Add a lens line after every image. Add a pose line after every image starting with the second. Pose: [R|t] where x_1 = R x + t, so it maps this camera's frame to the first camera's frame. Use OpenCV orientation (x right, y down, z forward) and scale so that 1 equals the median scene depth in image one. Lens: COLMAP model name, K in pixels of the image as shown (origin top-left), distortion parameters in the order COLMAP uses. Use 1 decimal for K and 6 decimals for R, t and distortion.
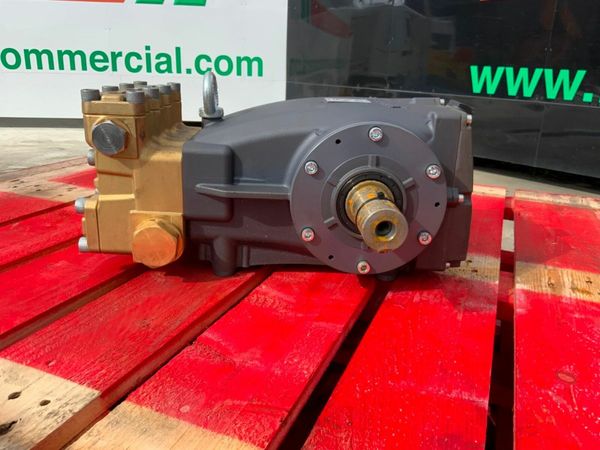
lens RADIAL K [[505.8, 0, 301.9], [0, 505.8, 229.8], [0, 0, 1]] dist [0.024935, -0.068816]
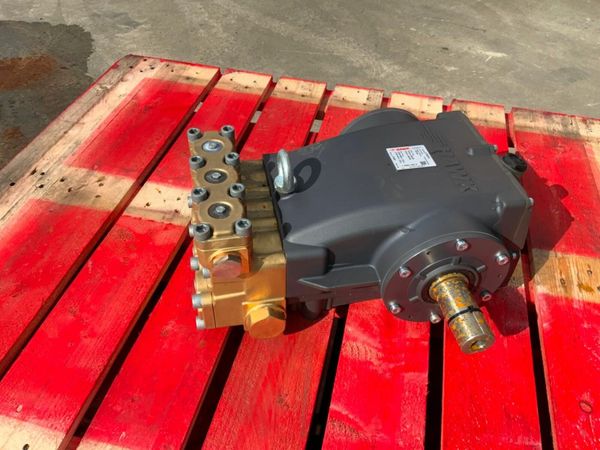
lens RADIAL K [[505.8, 0, 298.7], [0, 505.8, 228.8], [0, 0, 1]] dist [0.024935, -0.068816]
pose [[0.987516, -0.119914, 0.102144, -0.311747], [0.063177, 0.895516, 0.440523, -0.694915], [-0.144296, -0.428570, 0.891912, 0.025341]]
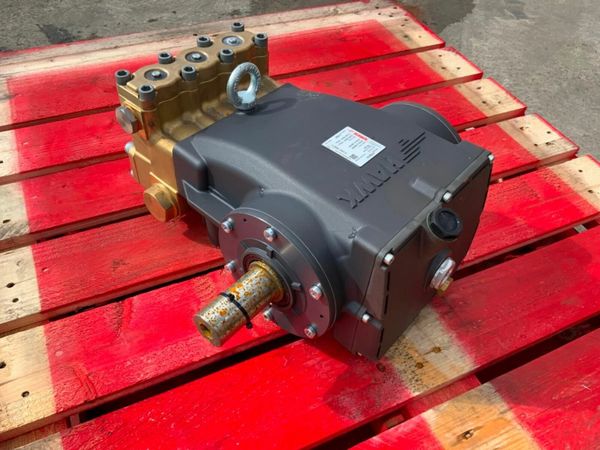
lens RADIAL K [[505.8, 0, 301.1], [0, 505.8, 224.0], [0, 0, 1]] dist [0.024935, -0.068816]
pose [[0.729778, 0.497388, -0.469073, 0.582947], [-0.243229, 0.830091, 0.501786, -0.648294], [0.638955, -0.252100, 0.726761, 0.305770]]
